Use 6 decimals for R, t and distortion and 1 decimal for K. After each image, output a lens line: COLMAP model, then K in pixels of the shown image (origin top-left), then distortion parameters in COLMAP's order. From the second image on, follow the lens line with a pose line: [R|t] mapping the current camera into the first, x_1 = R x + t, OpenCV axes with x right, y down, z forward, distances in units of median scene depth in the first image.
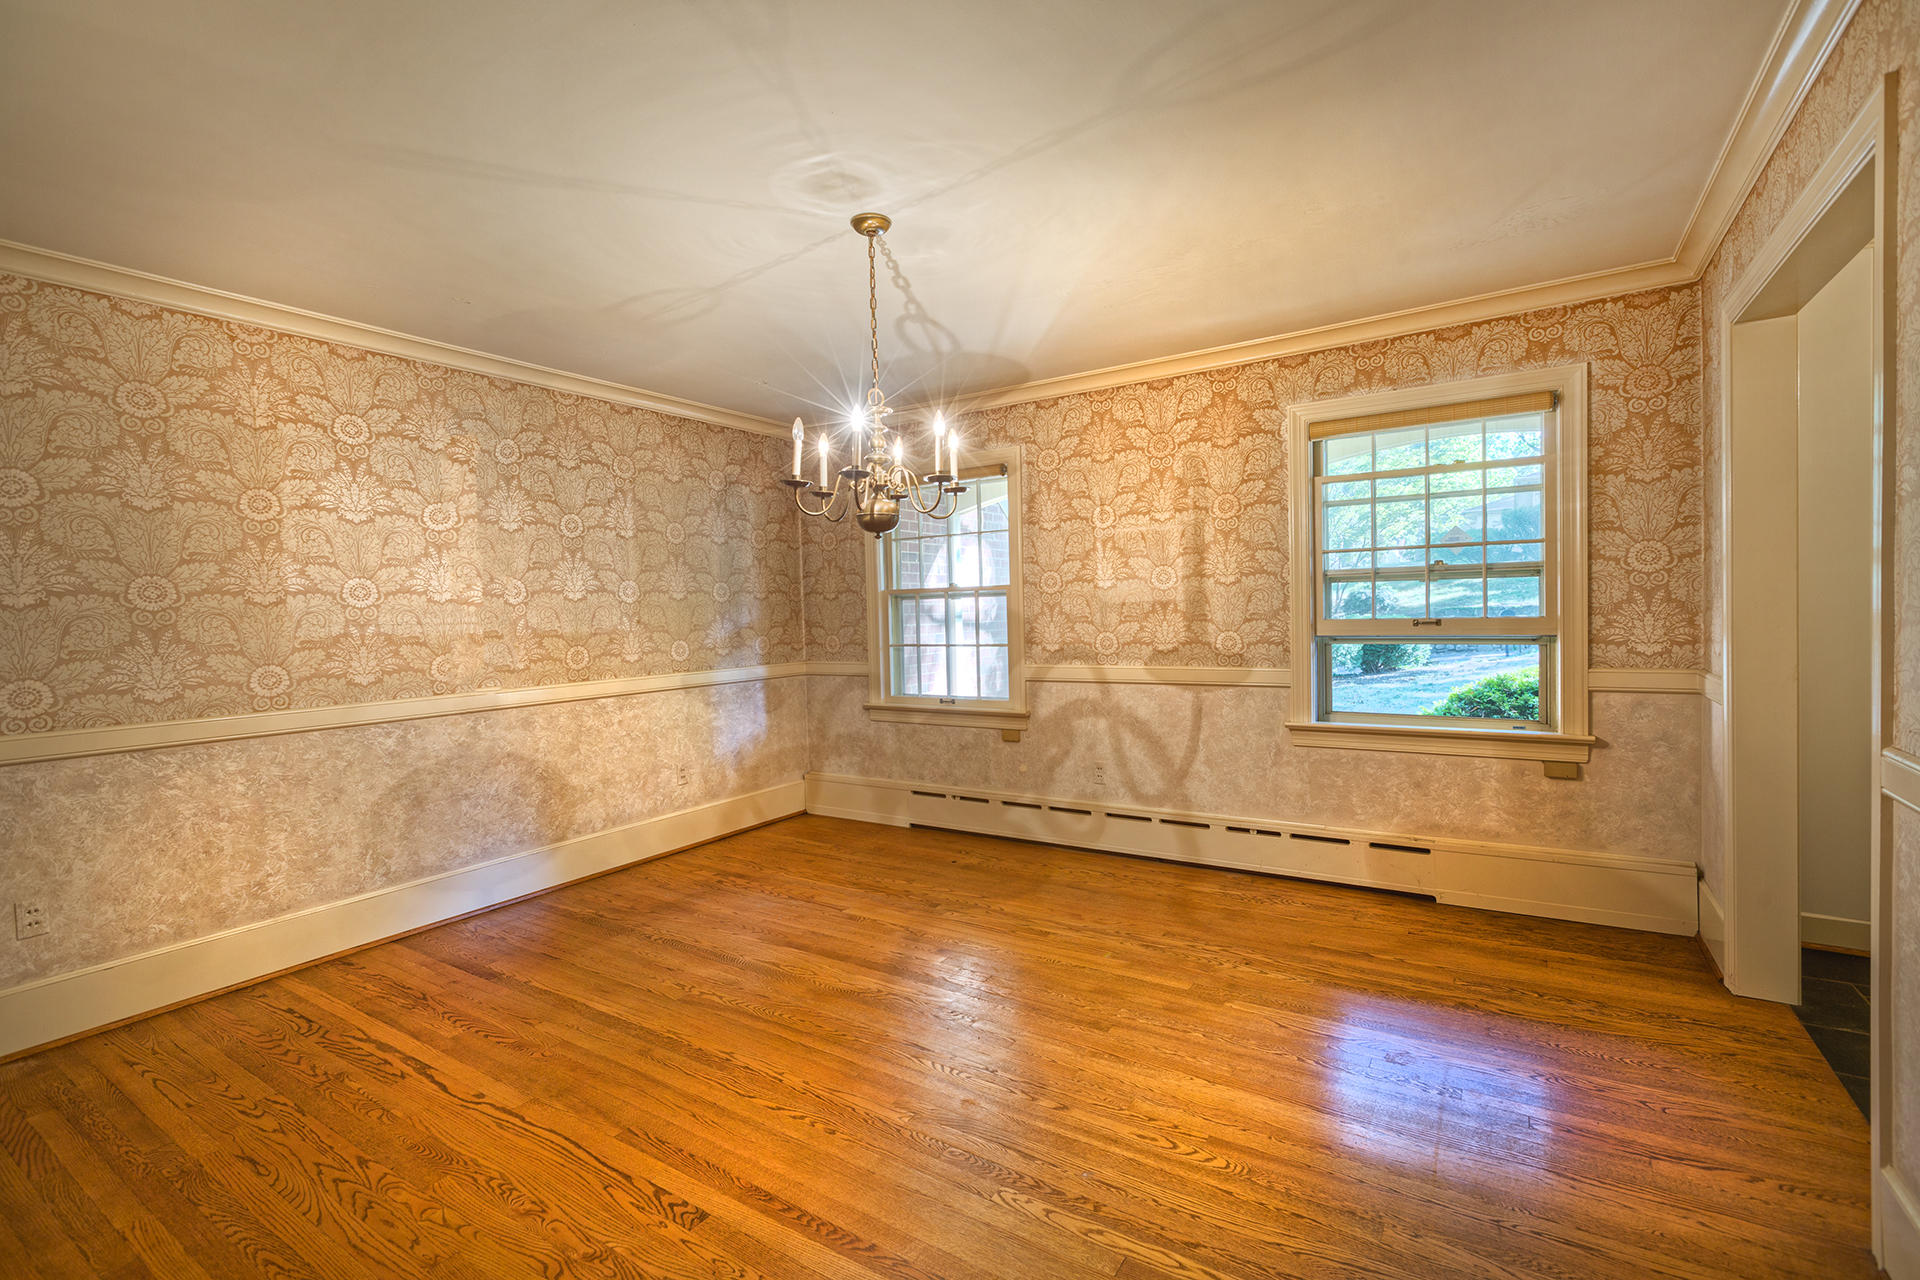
lens RADIAL K [[850.1, 0, 960.0], [0, 850.1, 640.0], [0, 0, 1]] dist [0.001525, 0.001072]
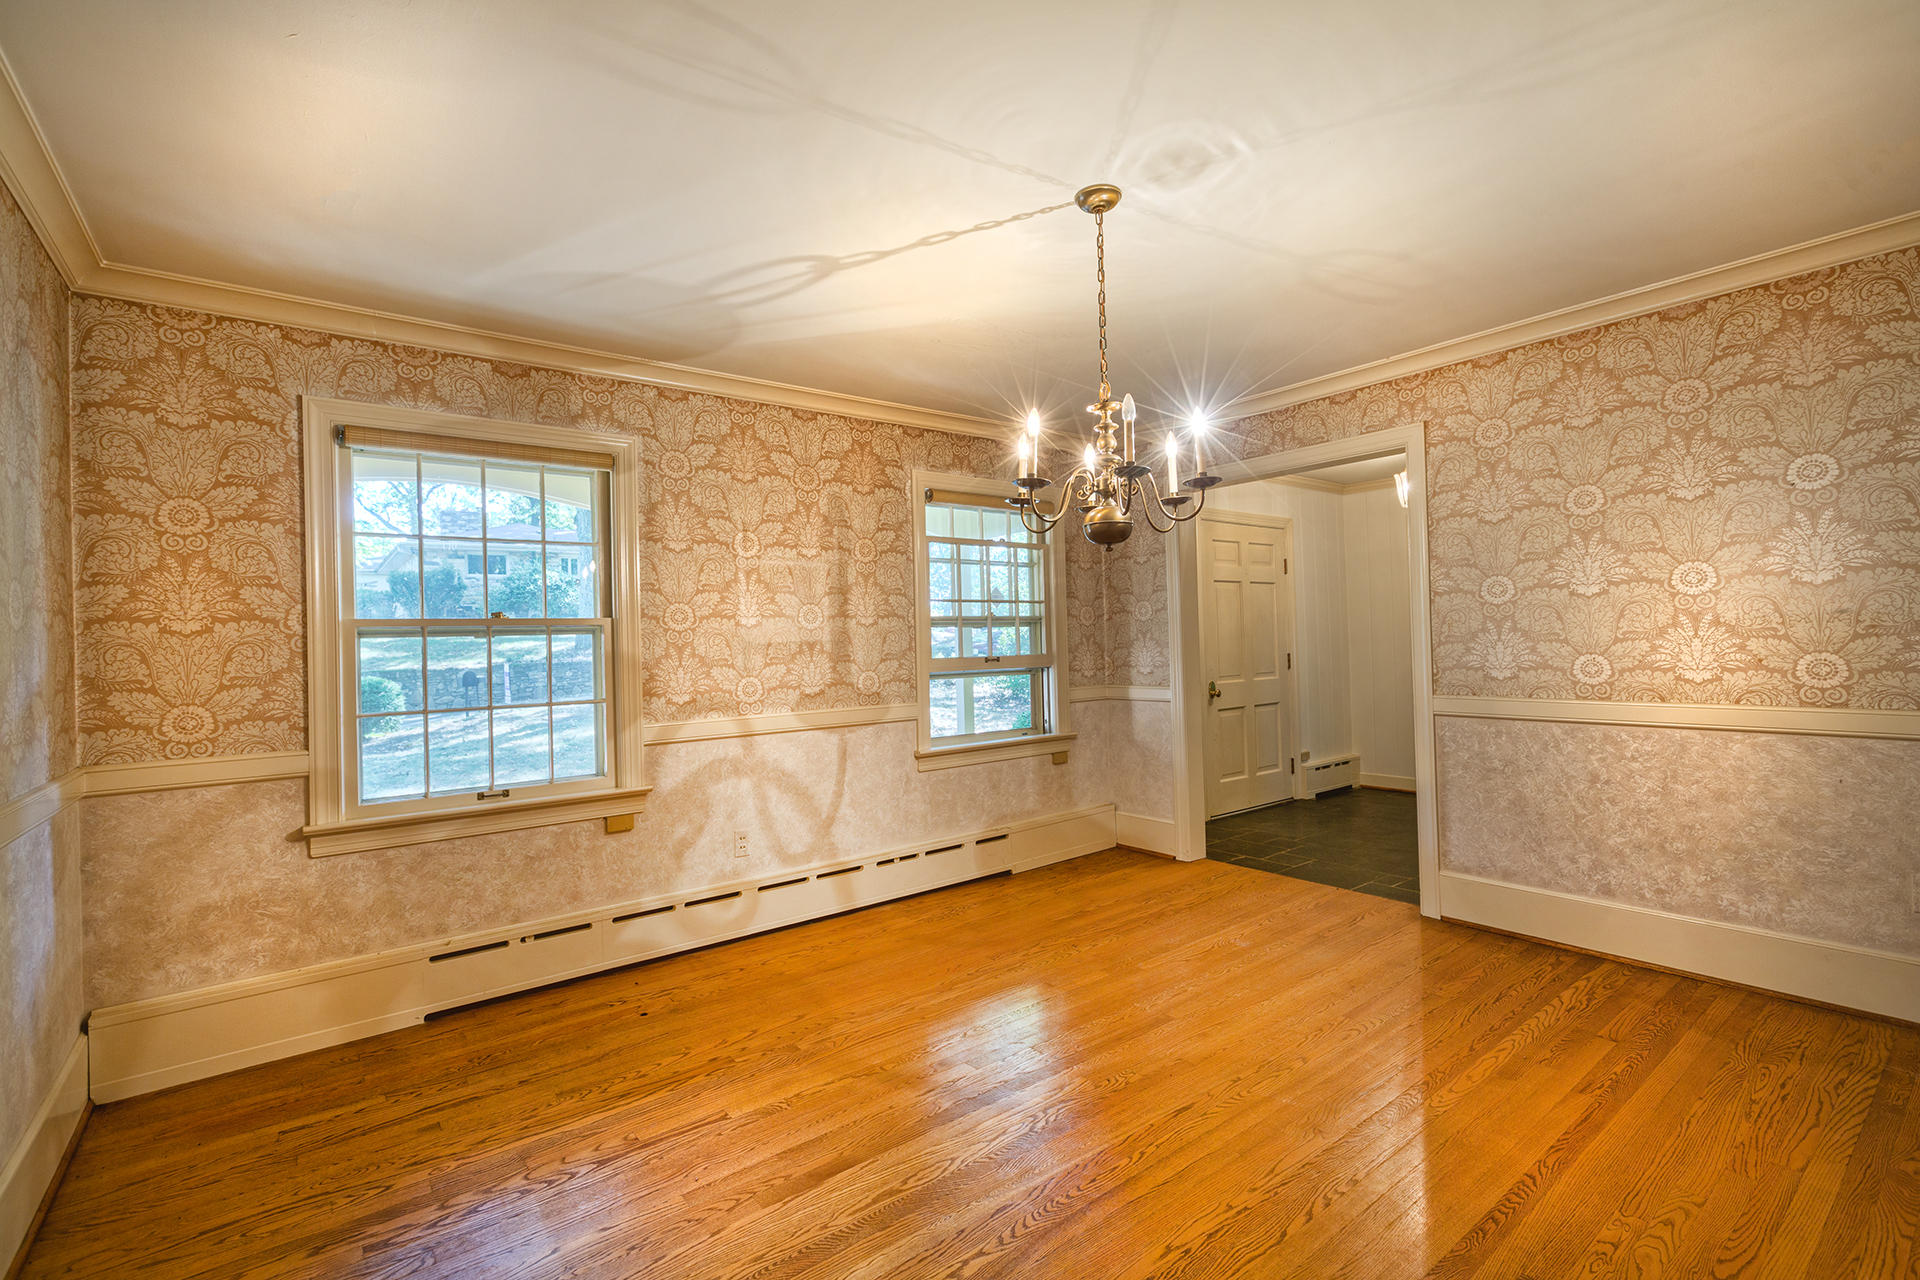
lens RADIAL K [[850.1, 0, 960.0], [0, 850.1, 640.0], [0, 0, 1]] dist [0.001525, 0.001072]
pose [[0.336056, 0.019477, 0.941641, -0.600221], [0.052204, 0.997864, -0.039271, -0.001617], [-0.940394, 0.062355, 0.334321, 0.531156]]
